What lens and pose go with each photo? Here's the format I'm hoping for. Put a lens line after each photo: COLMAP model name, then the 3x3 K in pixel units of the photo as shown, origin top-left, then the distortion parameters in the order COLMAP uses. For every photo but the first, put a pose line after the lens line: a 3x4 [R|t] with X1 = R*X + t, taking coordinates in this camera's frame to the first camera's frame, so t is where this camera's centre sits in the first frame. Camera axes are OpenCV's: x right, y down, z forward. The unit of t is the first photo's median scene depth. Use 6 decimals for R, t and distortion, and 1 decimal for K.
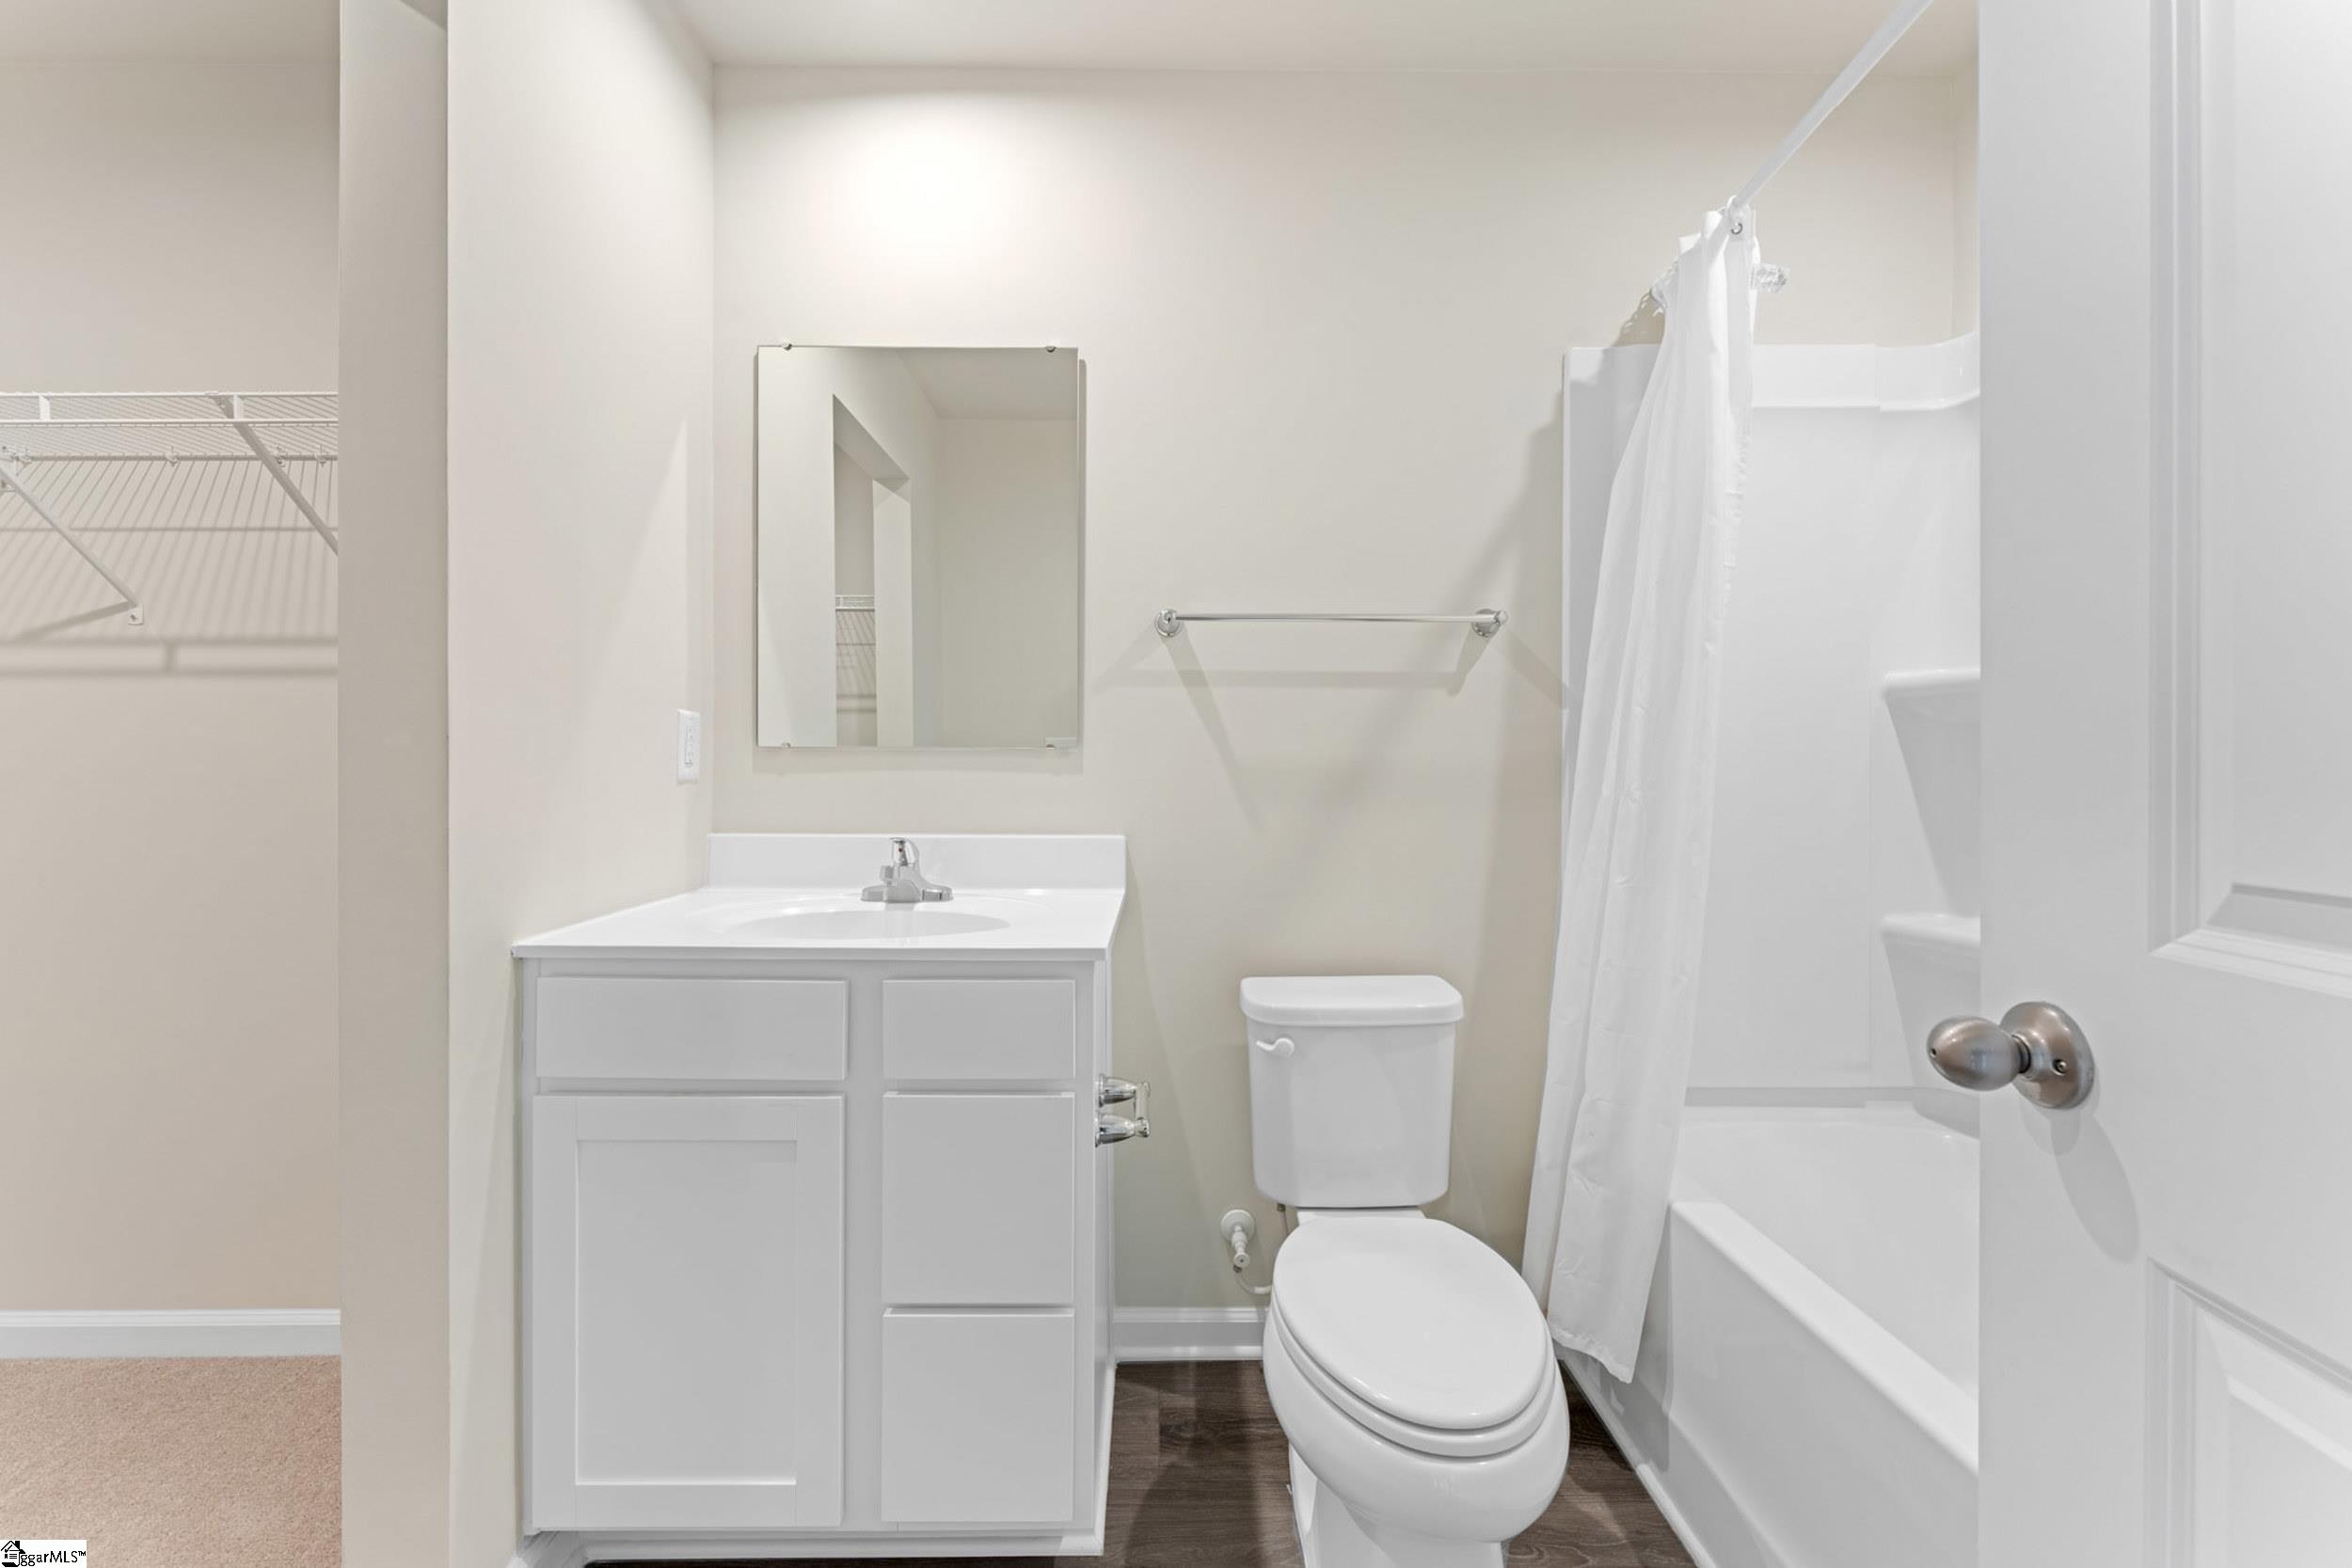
lens RADIAL K [[942.3, 0, 1175.6], [0, 942.3, 774.3], [0, 0, 1]] dist [0.000138, 0.000366]
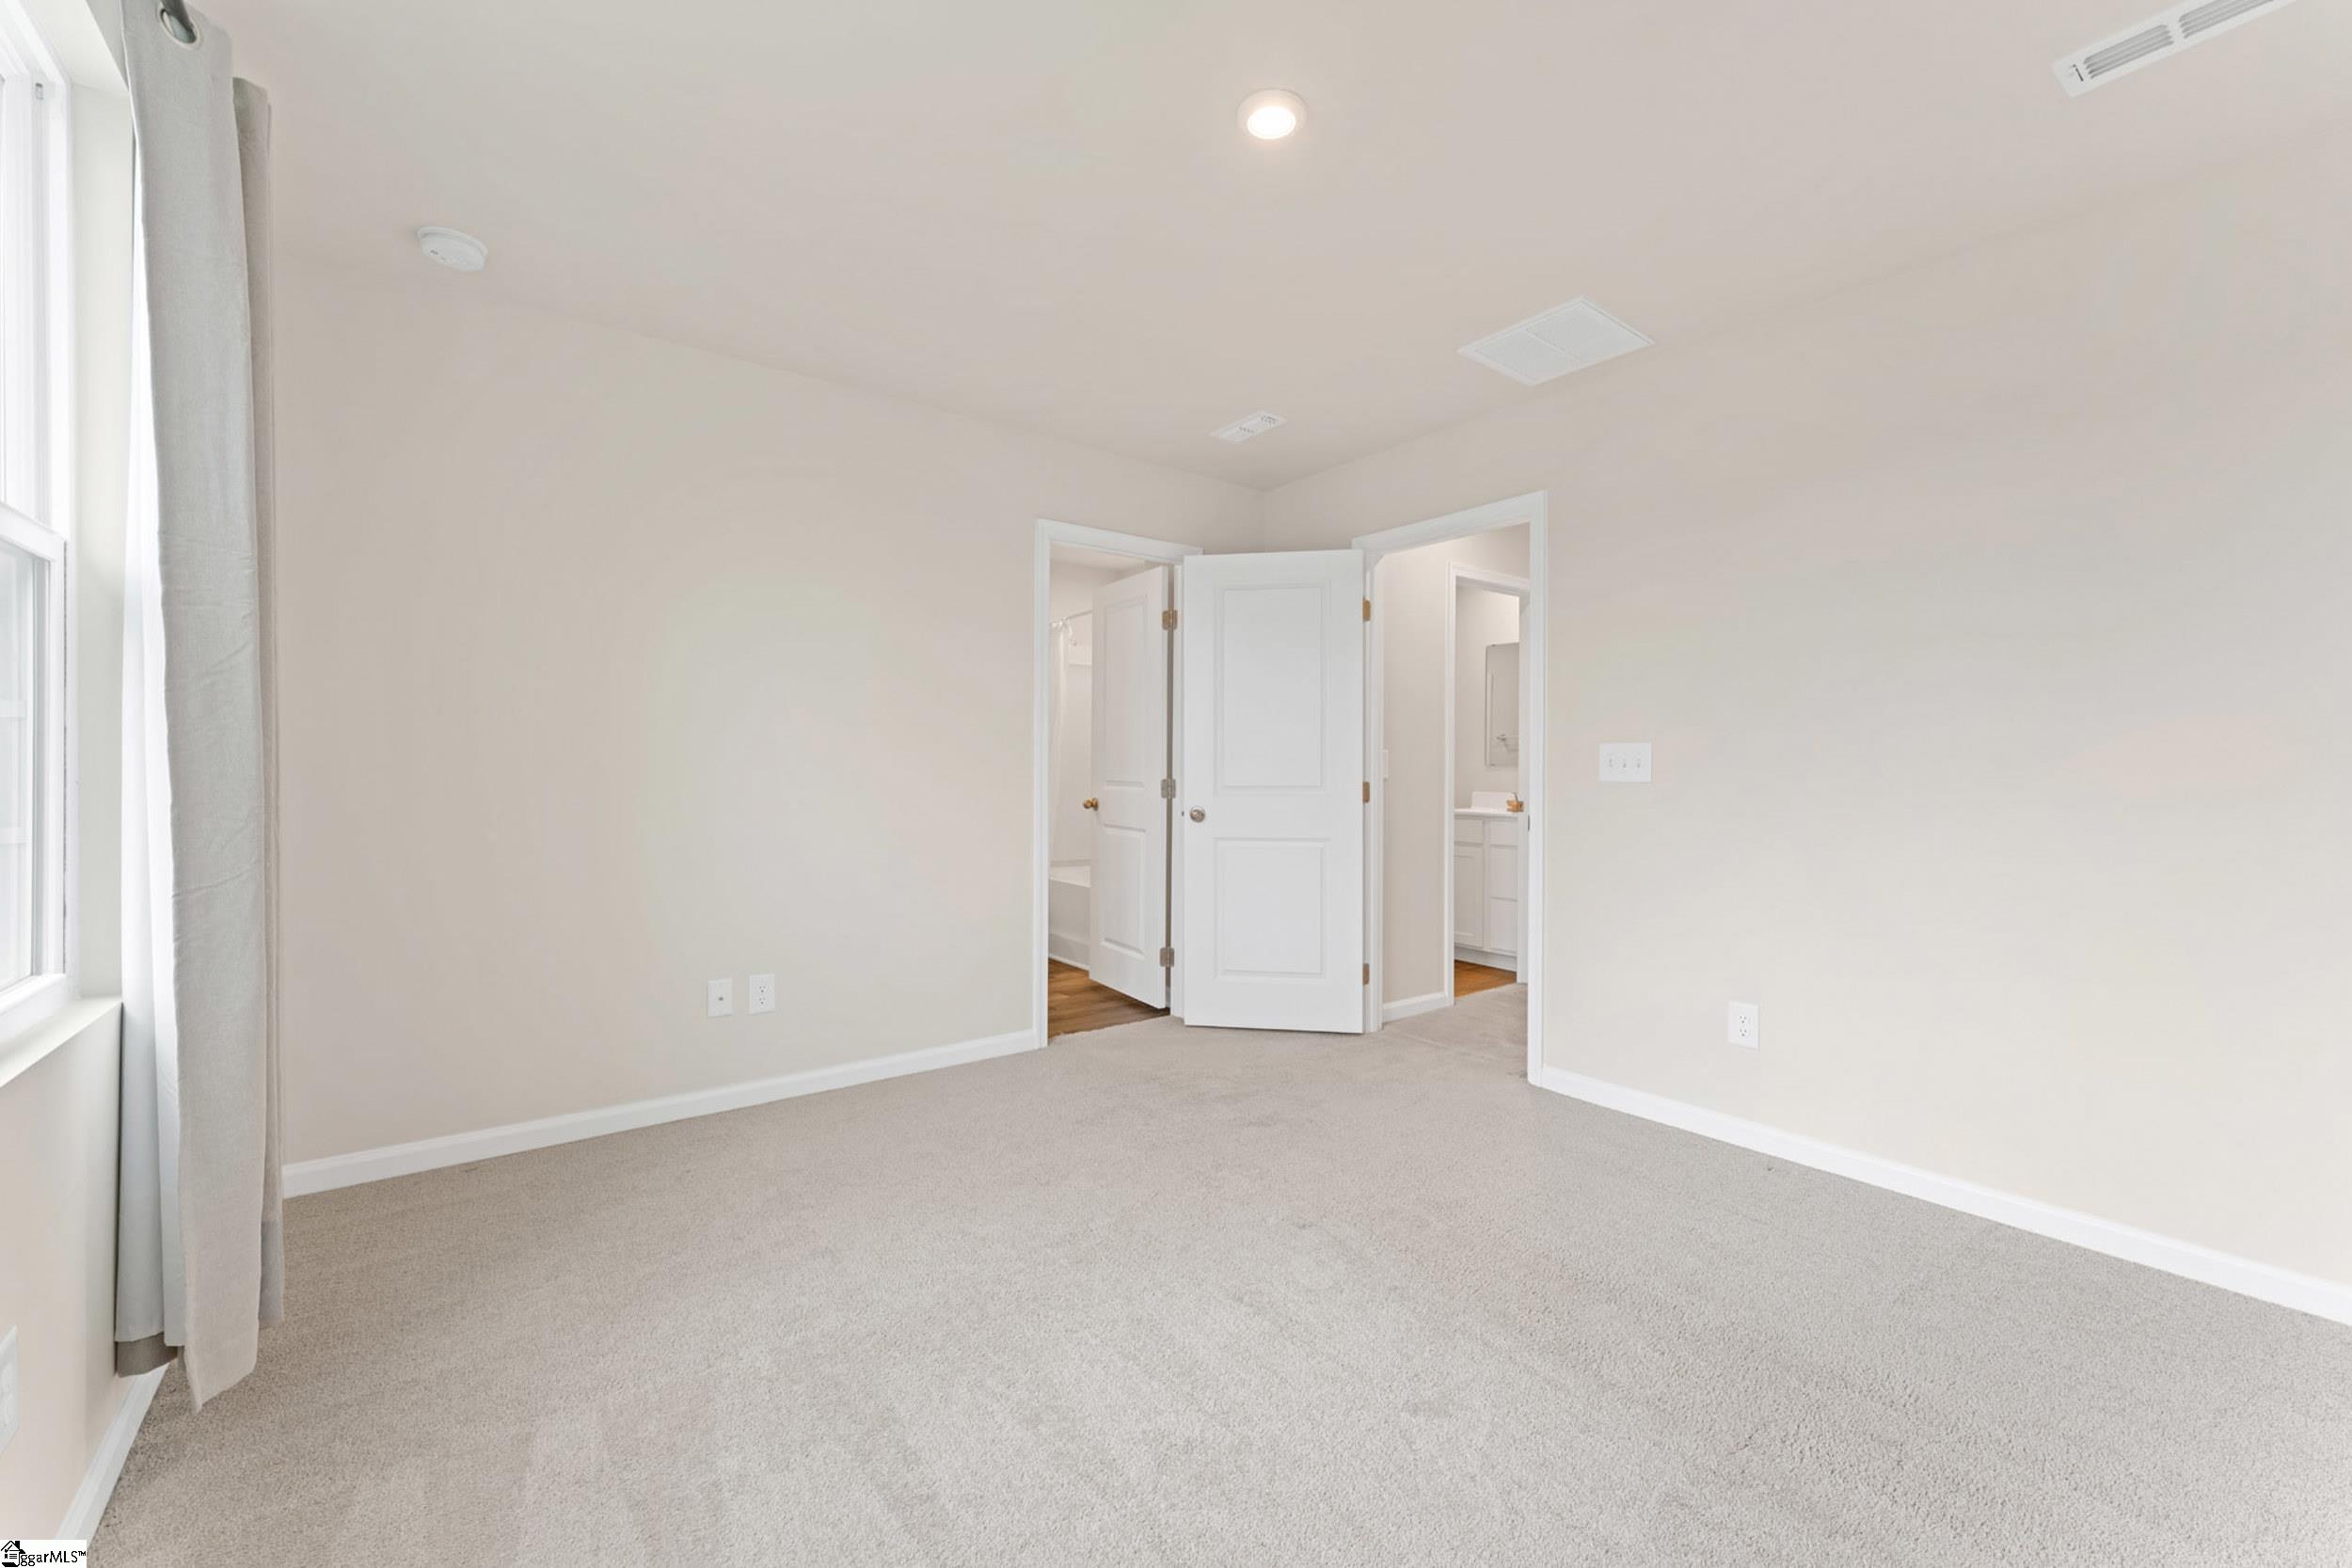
lens RADIAL K [[942.3, 0, 1173.0], [0, 942.3, 778.3], [0, 0, 1]] dist [0.000138, 0.000366]
pose [[0.806366, 0.000739, 0.591417, -3.237761], [-0.004023, 0.999983, 0.004235, 0.045443], [-0.591403, -0.005794, 0.806355, -5.781340]]
